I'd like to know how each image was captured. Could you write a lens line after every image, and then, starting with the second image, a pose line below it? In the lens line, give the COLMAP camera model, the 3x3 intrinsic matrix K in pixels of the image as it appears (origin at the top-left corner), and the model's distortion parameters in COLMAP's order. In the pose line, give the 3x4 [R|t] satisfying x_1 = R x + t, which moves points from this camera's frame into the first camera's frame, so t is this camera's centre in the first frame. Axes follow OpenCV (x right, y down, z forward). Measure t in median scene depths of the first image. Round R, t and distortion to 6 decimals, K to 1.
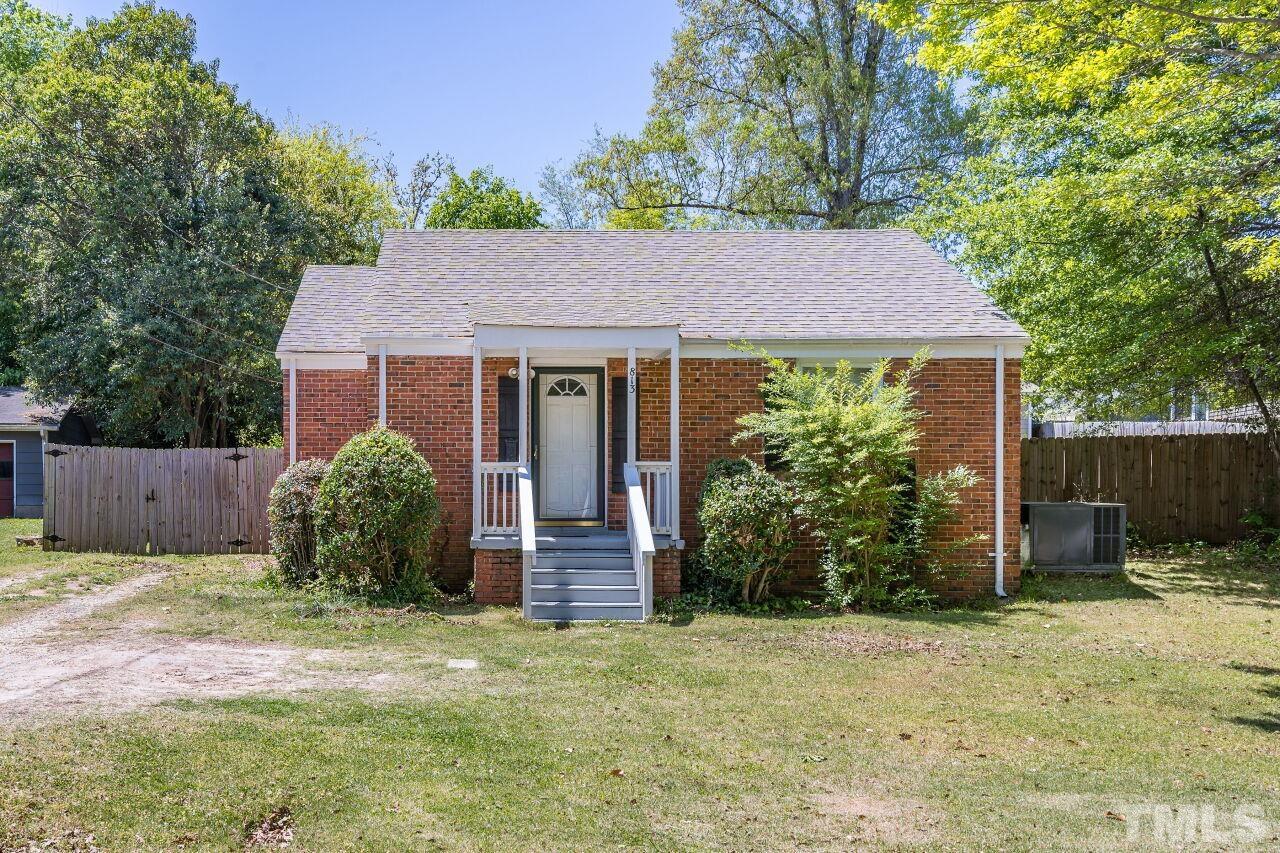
lens RADIAL K [[908.2, 0, 638.4], [0, 908.2, 464.5], [0, 0, 1]] dist [0.000228, -0.000663]
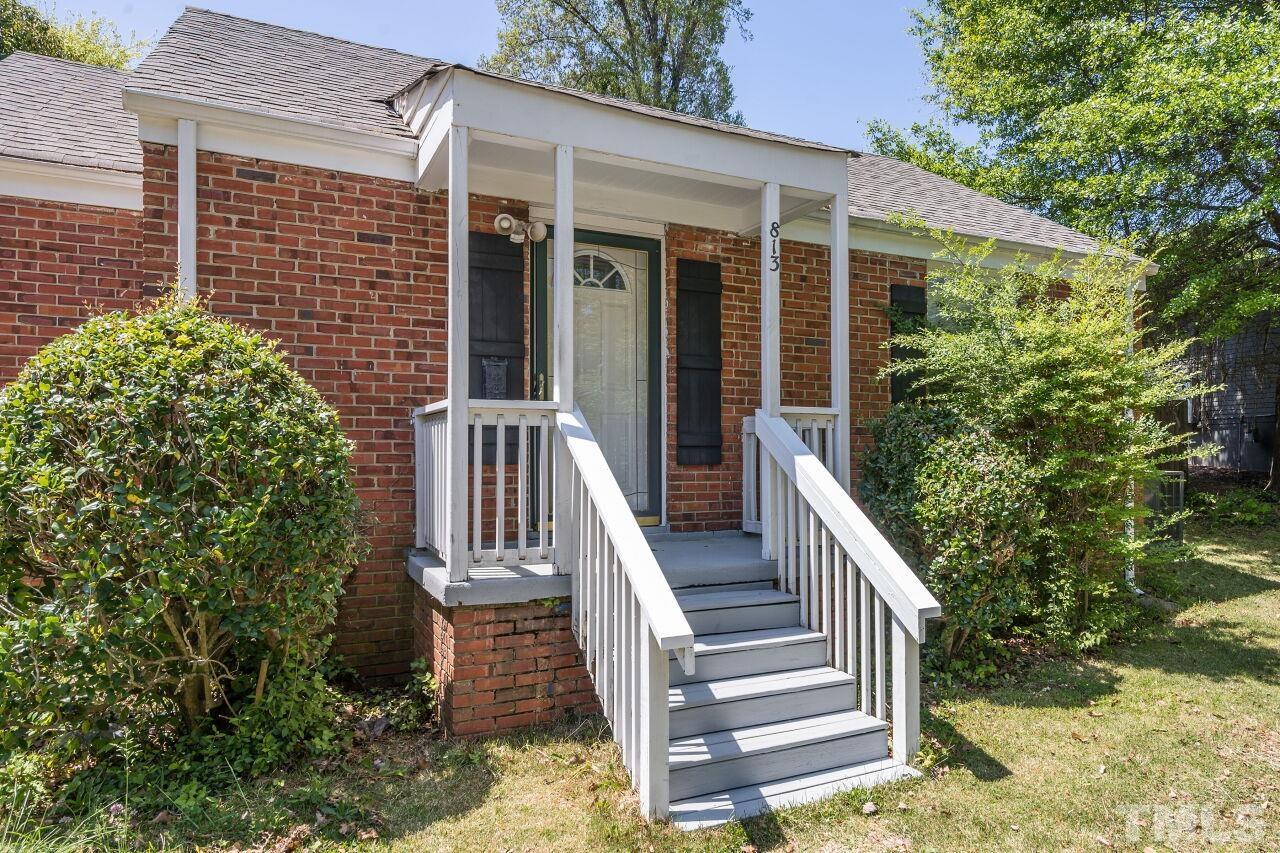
lens RADIAL K [[606.2, 0, 626.5], [0, 606.2, 433.8], [0, 0, 1]] dist [0.002594, 0.000602]
pose [[0.932940, 0.007636, 0.359952, -0.192913], [-0.009052, 0.999957, 0.002248, 0.011559], [-0.359919, -0.005355, 0.932968, 0.666085]]
